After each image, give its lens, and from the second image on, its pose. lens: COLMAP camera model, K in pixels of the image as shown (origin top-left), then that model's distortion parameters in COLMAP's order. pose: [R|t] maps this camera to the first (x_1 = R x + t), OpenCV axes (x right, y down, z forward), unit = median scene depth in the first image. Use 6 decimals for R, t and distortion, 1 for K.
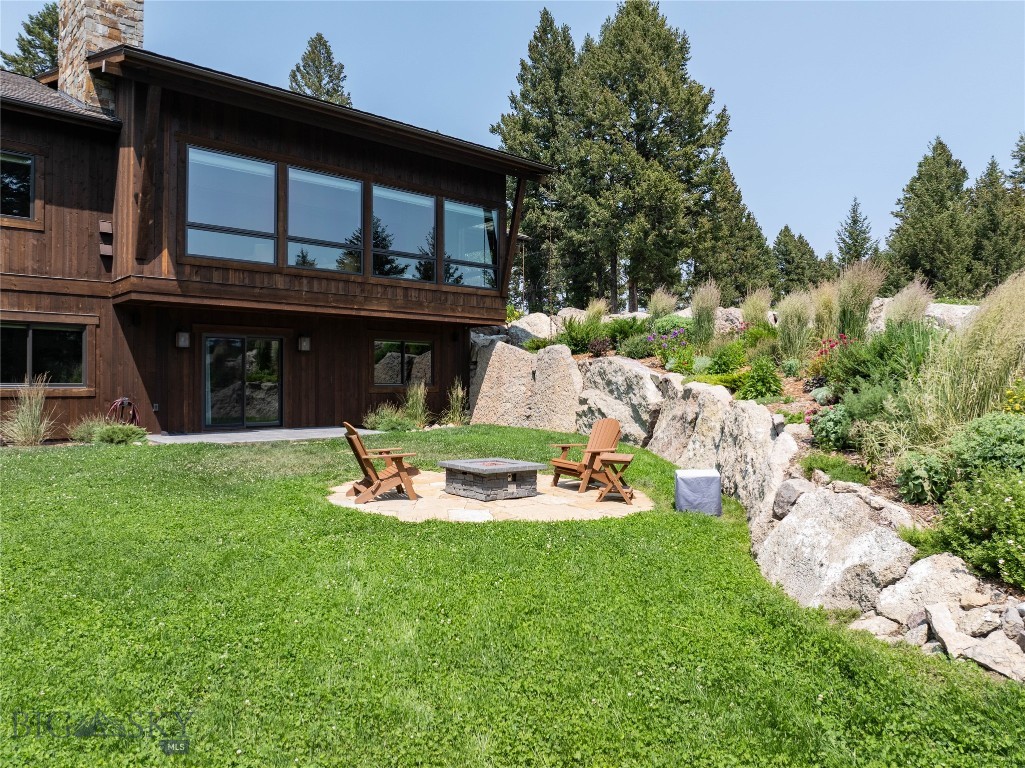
lens RADIAL K [[729.4, 0, 510.5], [0, 729.4, 369.0], [0, 0, 1]] dist [-0.006349, -0.001027]
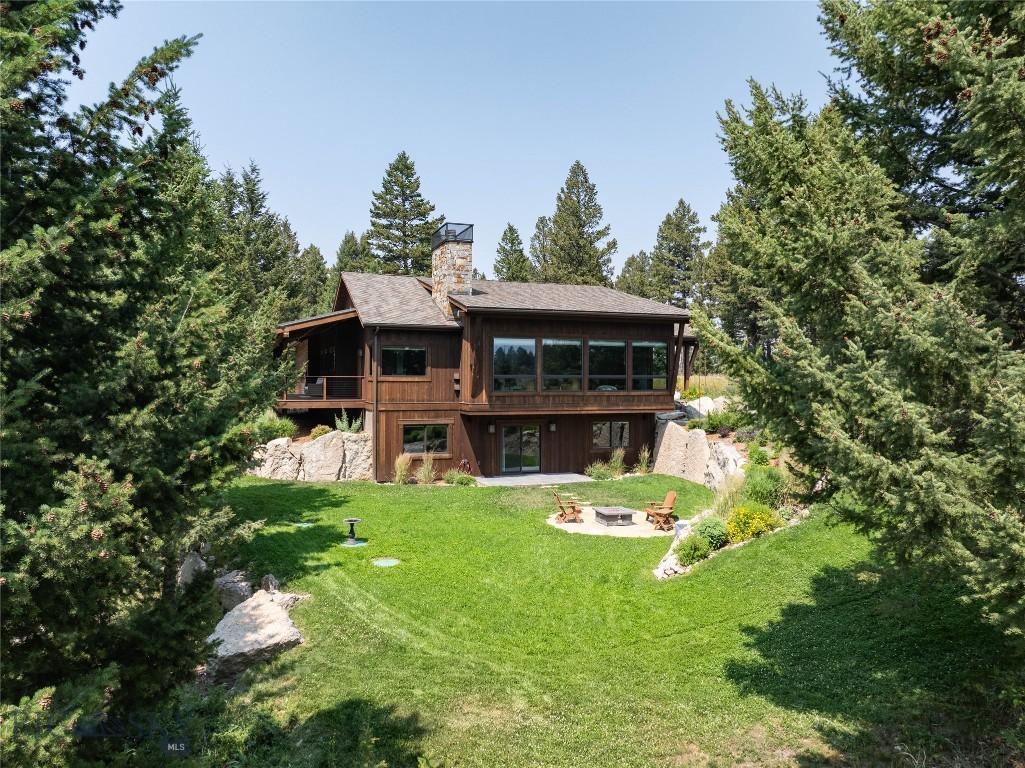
lens RADIAL K [[714.9, 0, 512.5], [0, 714.9, 384.0], [0, 0, 1]] dist [-0.029235, -0.001378]
pose [[0.928223, 0.000760, -0.372024, 0.338422], [0.005854, 0.999844, 0.016648, -0.204803], [0.371978, -0.017631, 0.928074, -0.809867]]
